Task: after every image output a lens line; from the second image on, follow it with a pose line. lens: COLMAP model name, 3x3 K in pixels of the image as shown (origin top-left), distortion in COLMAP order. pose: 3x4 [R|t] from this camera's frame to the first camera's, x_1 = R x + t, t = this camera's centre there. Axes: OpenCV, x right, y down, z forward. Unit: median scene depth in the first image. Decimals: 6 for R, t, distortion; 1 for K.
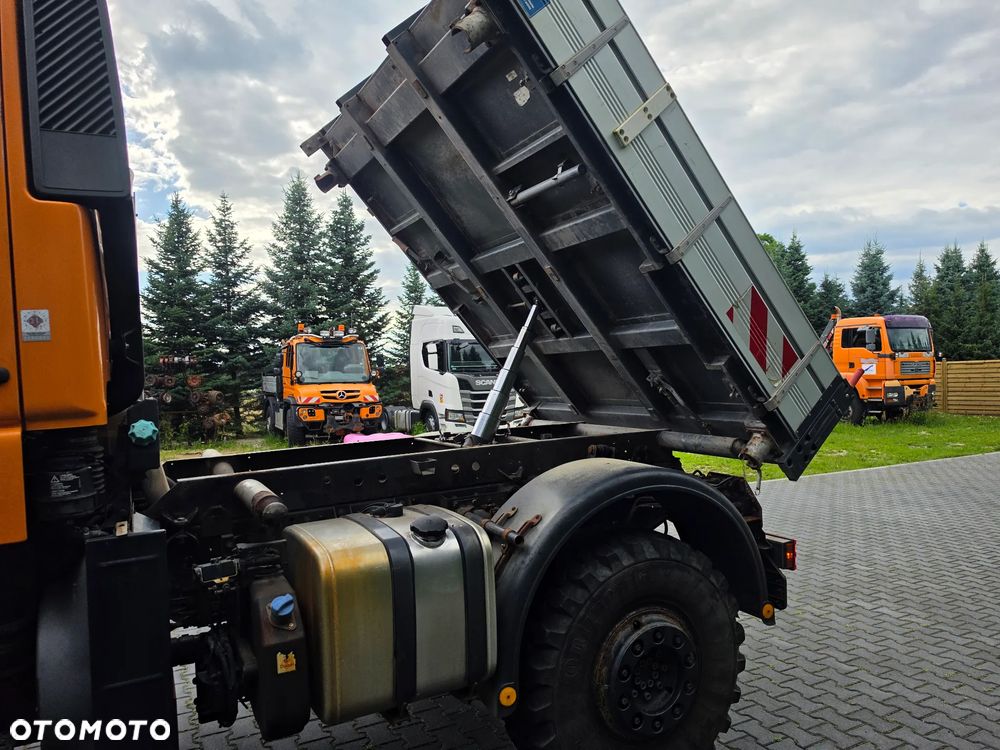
lens RADIAL K [[683.3, 0, 500.0], [0, 683.3, 375.0], [0, 0, 1]] dist [0.157984, -0.246588]
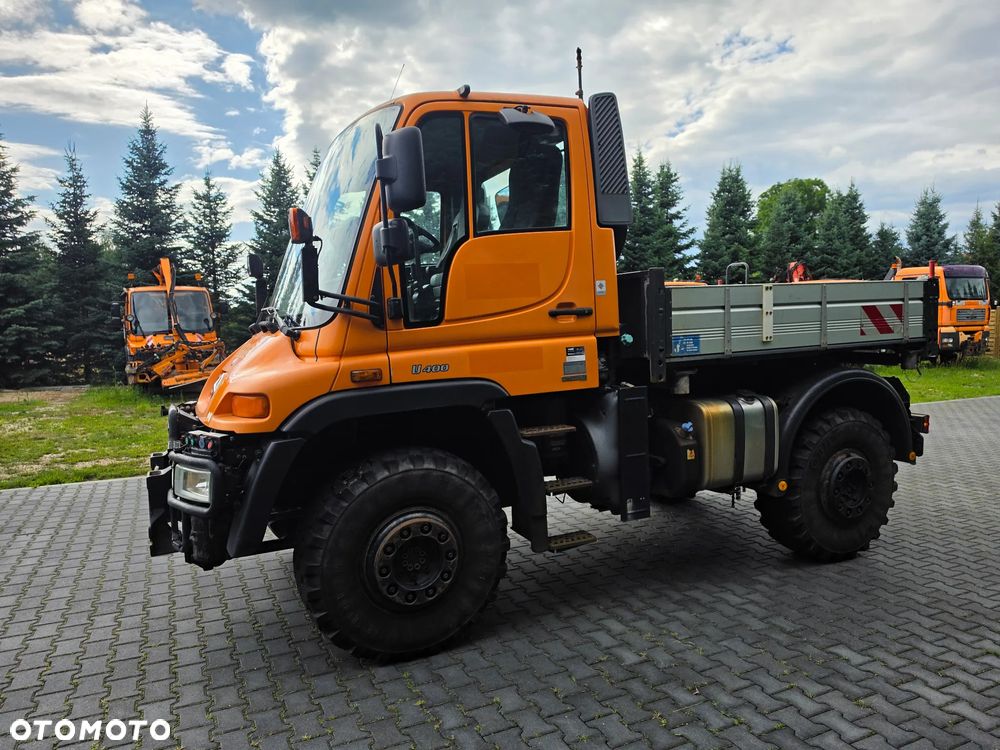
lens RADIAL K [[700.3, 0, 500.0], [0, 700.3, 375.0], [0, 0, 1]] dist [-0.001843, 0.000631]
pose [[0.998990, 0.009011, -0.044011, -0.068565], [-0.005598, 0.997011, 0.077053, 0.002434], [0.044574, -0.076729, 0.996055, -0.090841]]
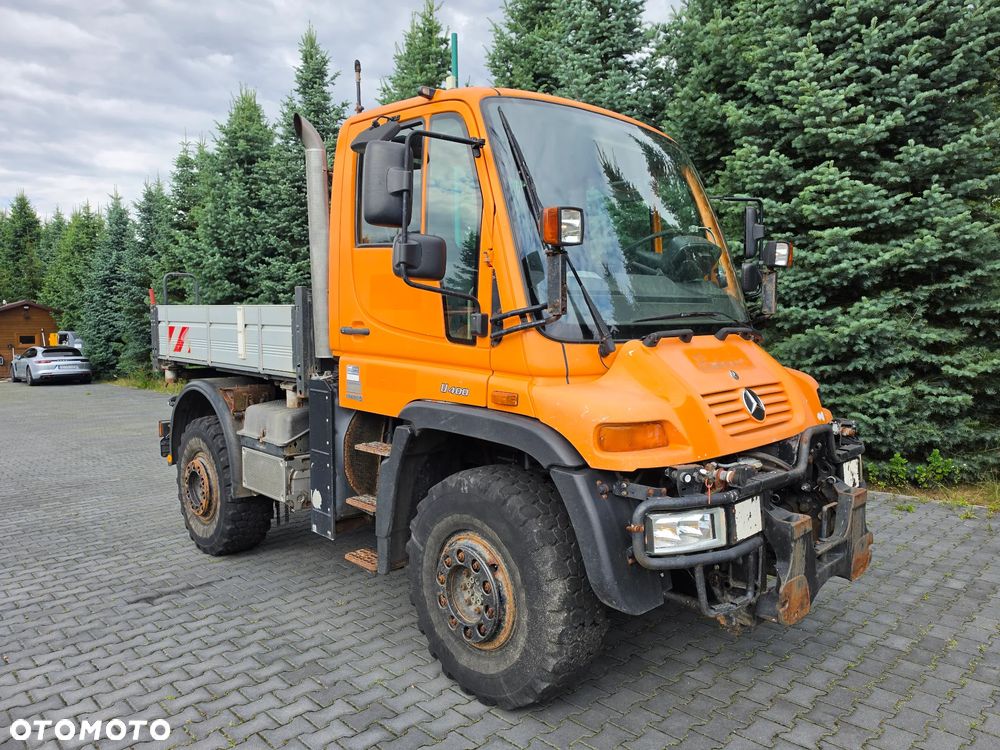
lens RADIAL K [[698.5, 0, 505.0], [0, 698.5, 382.1], [0, 0, 1]] dist [0.001641, -0.003617]
pose [[-0.288582, -0.038221, 0.956692, -0.267427], [0.005887, 0.999113, 0.041692, 0.007570], [-0.957437, 0.017663, -0.288101, 0.168224]]
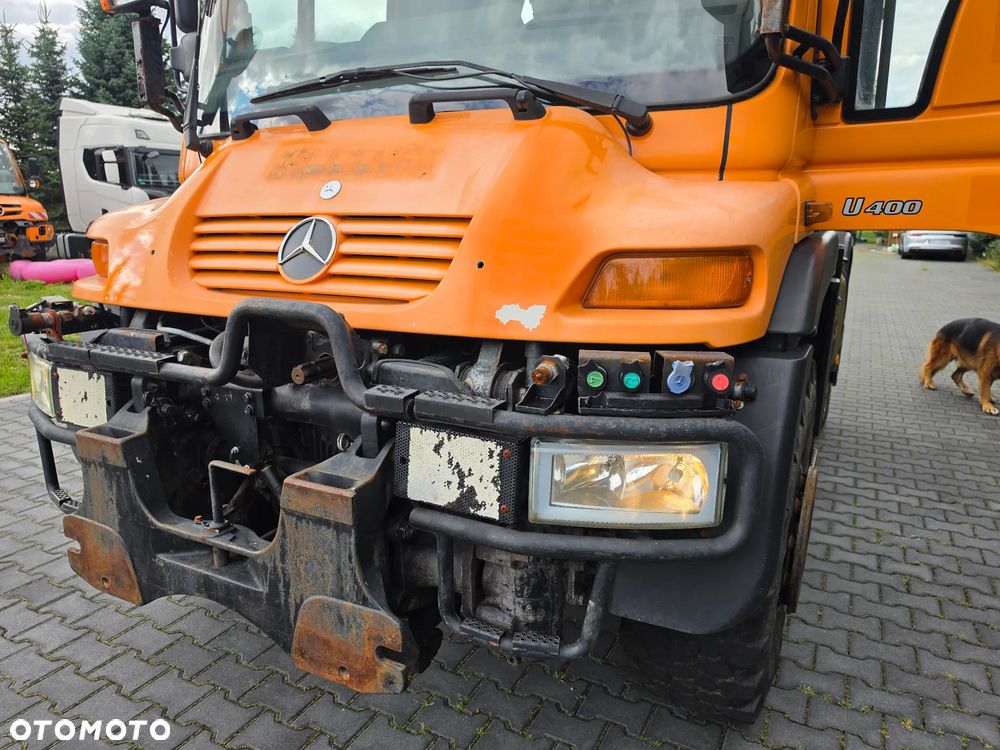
lens RADIAL K [[686.8, 0, 496.9], [0, 686.8, 389.3], [0, 0, 1]] dist [0.059093, -0.089698]
pose [[0.823398, -0.107720, 0.557146, -0.170889], [-0.034454, 0.970516, 0.238561, 0.015351], [-0.566417, -0.215626, 0.795410, 0.007555]]
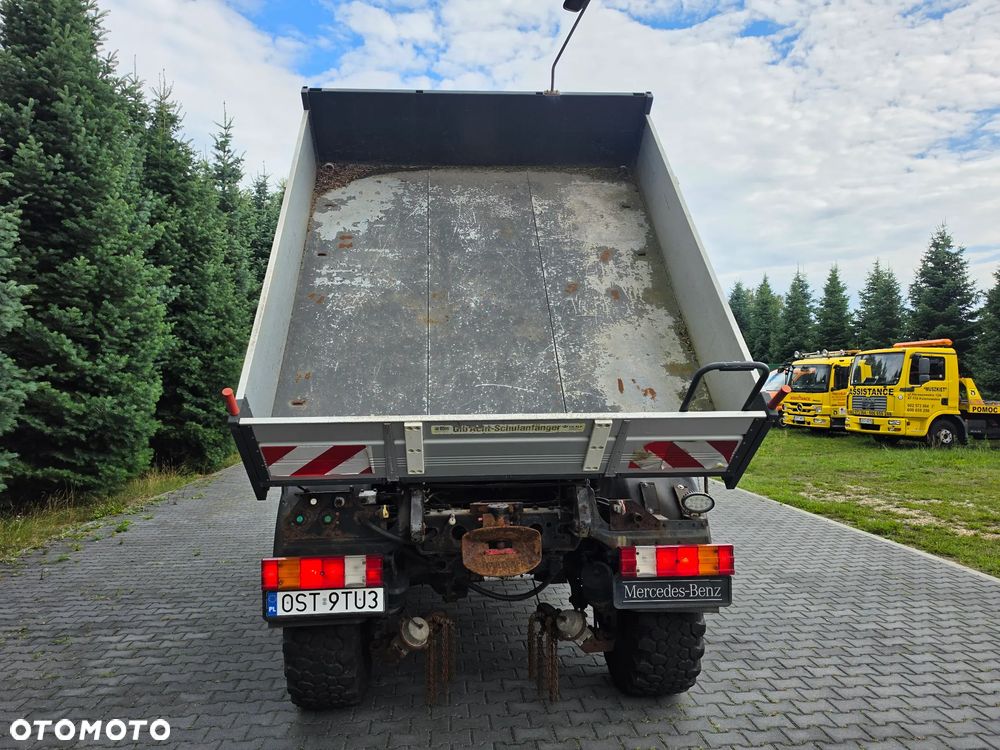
lens RADIAL K [[694.3, 0, 488.9], [0, 694.3, 383.9], [0, 0, 1]] dist [0.001557, -0.001871]
pose [[-0.404007, 0.023824, -0.914446, 0.154846], [0.021113, 0.999637, 0.016716, -0.003593], [0.914512, -0.012553, -0.404364, 0.224716]]
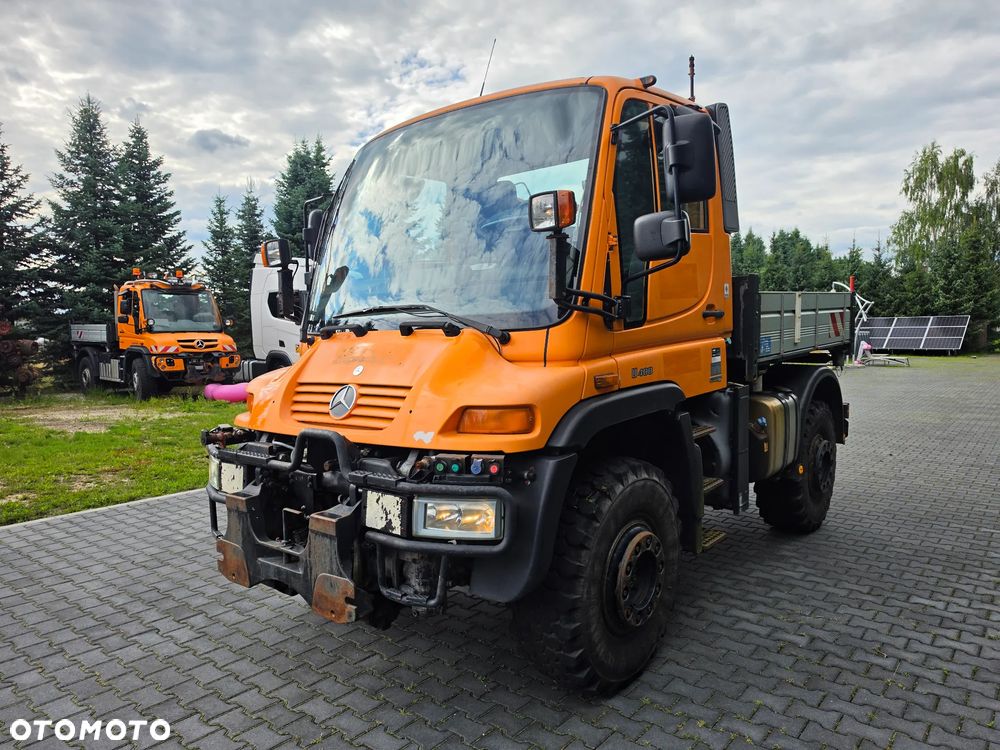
lens RADIAL K [[698.5, 0, 505.0], [0, 698.5, 382.1], [0, 0, 1]] dist [0.001641, -0.003617]
pose [[0.919953, -0.019162, 0.391560, -0.170378], [-0.010158, 0.997304, 0.072670, 0.004836], [-0.391897, -0.070830, 0.917278, -0.060623]]
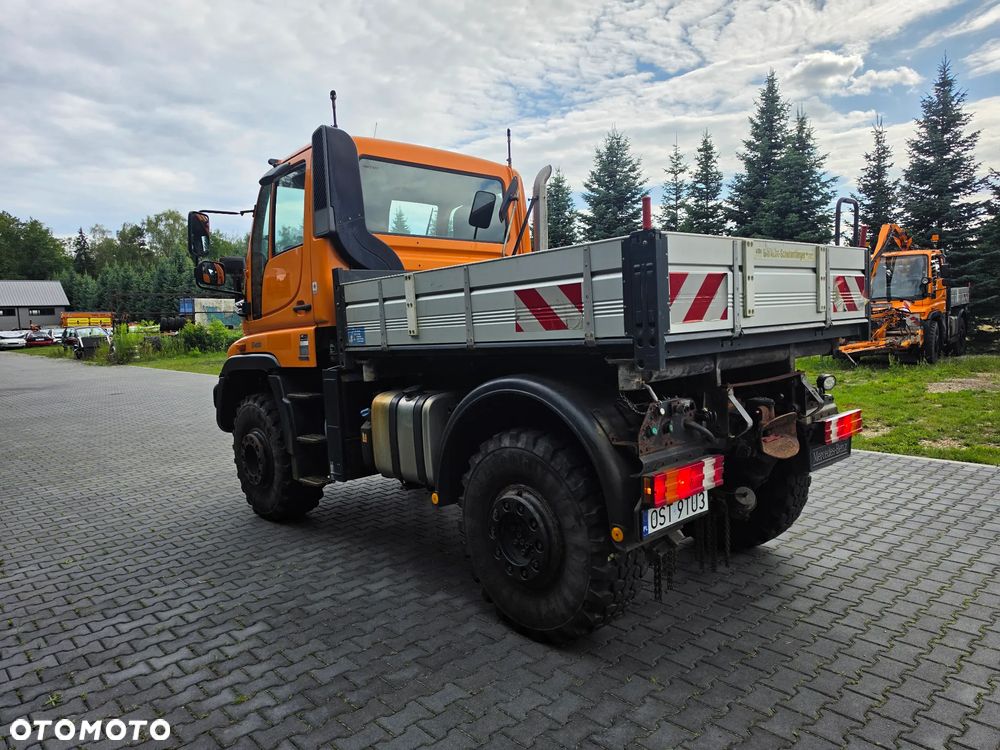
lens RADIAL K [[691.3, 0, 507.8], [0, 691.3, 378.1], [0, 0, 1]] dist [0.022185, -0.027050]
pose [[0.264084, 0.104181, -0.958856, 0.165069], [0.033764, 0.992541, 0.117140, -0.001206], [0.963908, -0.063309, 0.258597, 0.078171]]
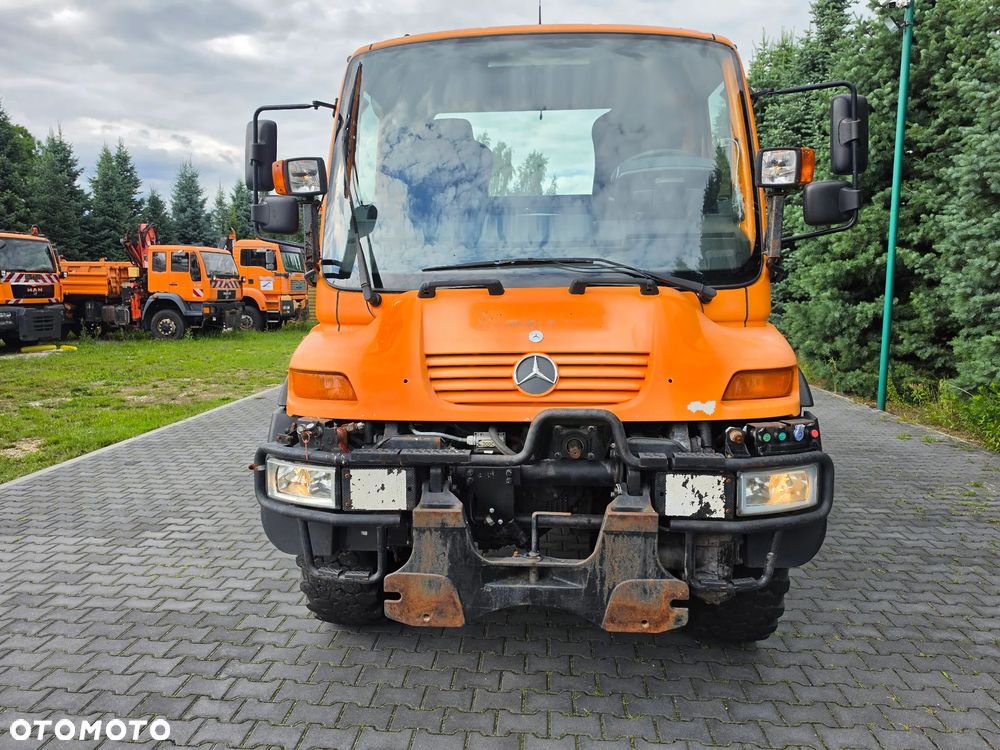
lens RADIAL K [[691.3, 0, 507.8], [0, 691.3, 378.1], [0, 0, 1]] dist [0.022185, -0.027050]
pose [[0.529711, -0.081073, 0.844295, -0.242188], [-0.024123, 0.993579, 0.110542, 0.007340], [-0.847835, -0.078922, 0.524354, 0.023103]]
